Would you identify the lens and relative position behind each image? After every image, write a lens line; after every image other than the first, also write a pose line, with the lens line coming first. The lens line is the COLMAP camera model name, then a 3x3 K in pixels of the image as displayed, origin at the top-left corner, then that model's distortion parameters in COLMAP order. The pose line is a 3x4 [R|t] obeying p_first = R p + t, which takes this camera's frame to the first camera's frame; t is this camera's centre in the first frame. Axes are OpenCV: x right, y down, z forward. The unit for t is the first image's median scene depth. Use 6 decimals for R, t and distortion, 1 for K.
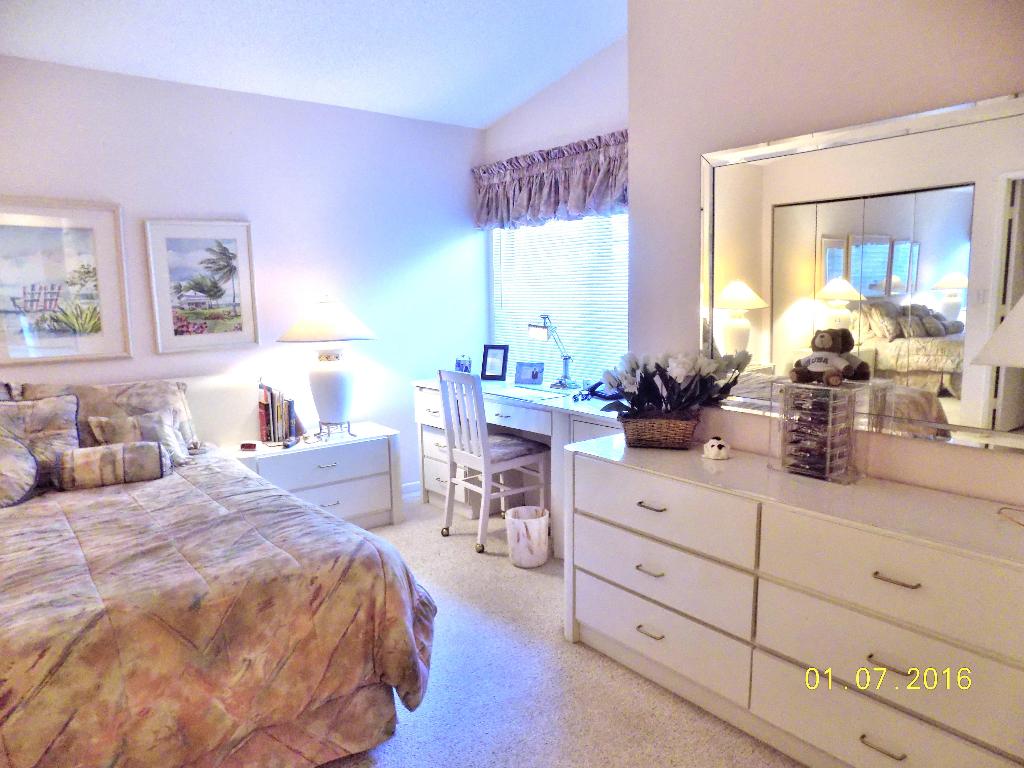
lens RADIAL K [[669.6, 0, 512.0], [0, 669.6, 384.0], [0, 0, 1]] dist [-0.054067, 0.045752]
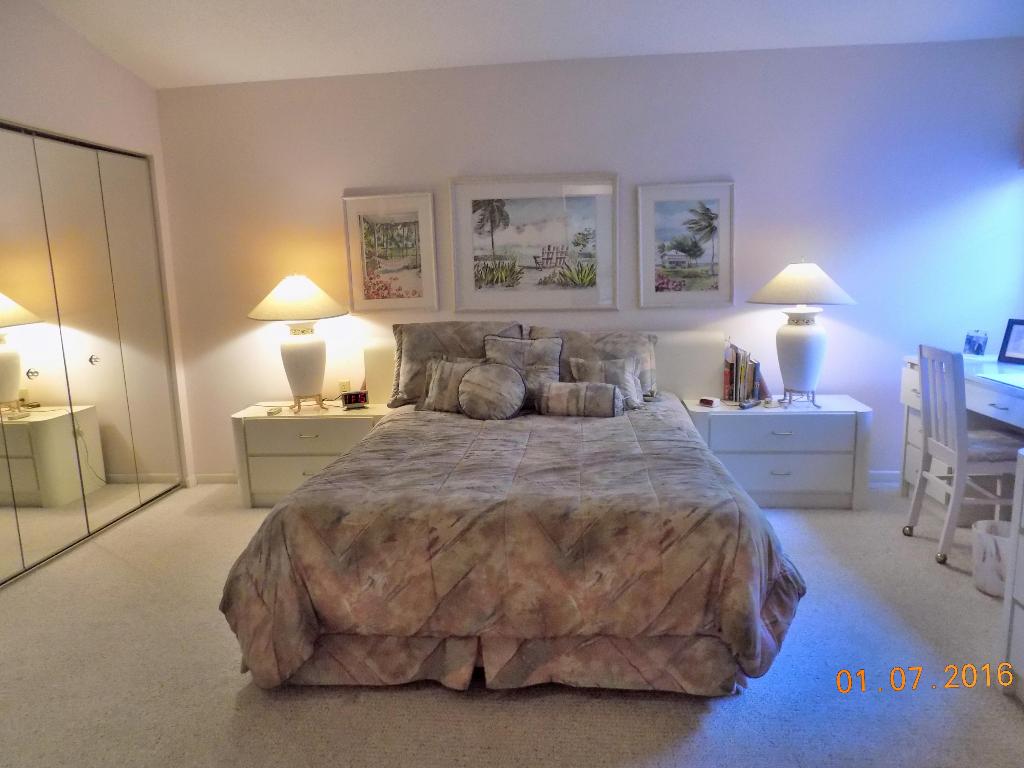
lens RADIAL K [[690.6, 0, 509.1], [0, 690.6, 380.3], [0, 0, 1]] dist [-0.084187, 0.082962]
pose [[0.744408, 0.117221, -0.657355, 0.155054], [-0.084379, 0.993092, 0.081537, -0.002118], [0.662372, -0.005230, 0.749157, -0.002473]]
